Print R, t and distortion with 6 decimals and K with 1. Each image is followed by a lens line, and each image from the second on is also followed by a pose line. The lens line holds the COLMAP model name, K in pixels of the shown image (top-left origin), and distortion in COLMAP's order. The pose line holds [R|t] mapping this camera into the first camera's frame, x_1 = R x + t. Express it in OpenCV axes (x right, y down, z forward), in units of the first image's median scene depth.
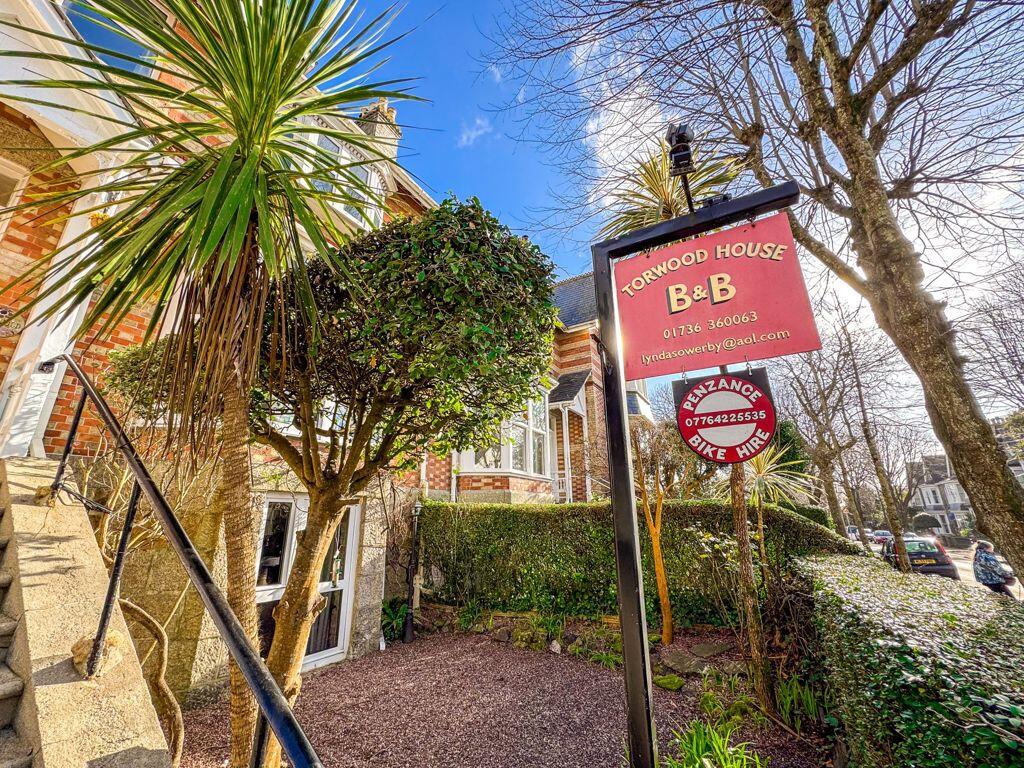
lens RADIAL K [[420.0, 0, 512.0], [0, 420.0, 384.0], [0, 0, 1]] dist [-0.025846, 0.000001]
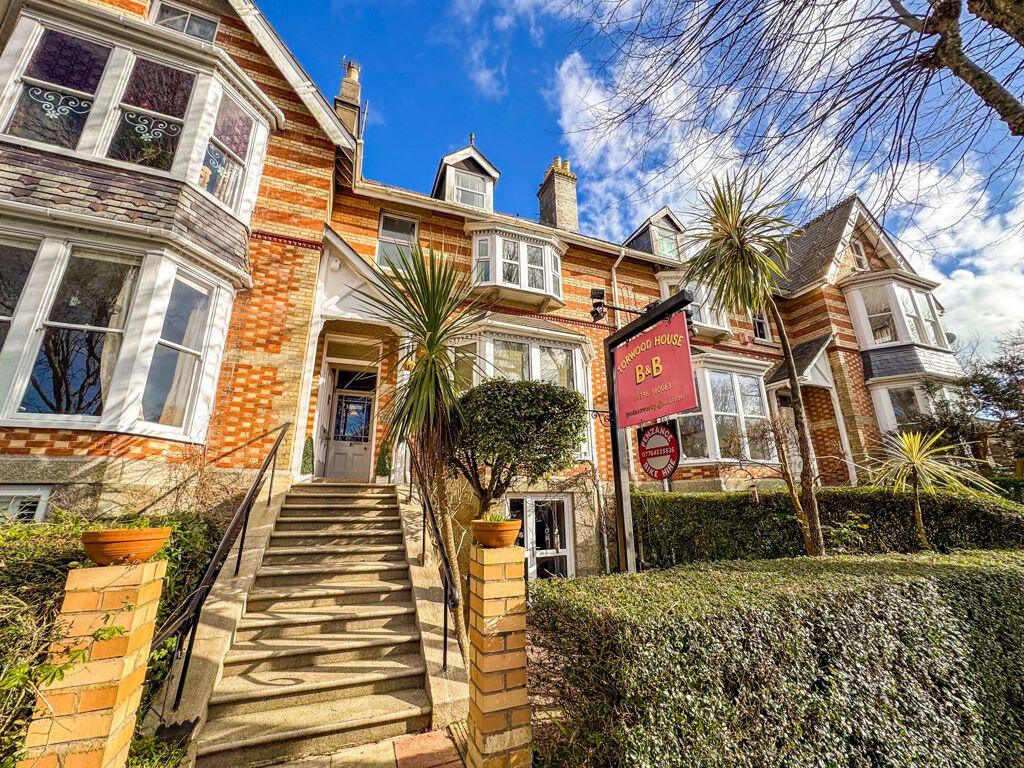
lens RADIAL K [[413.6, 0, 512.0], [0, 413.6, 384.0], [0, 0, 1]] dist [0.000226, 0.000025]
pose [[0.787791, -0.180795, -0.588811, 0.279603], [0.199865, 0.979258, -0.033276, -0.063410], [0.582614, -0.091468, 0.807585, -0.166539]]
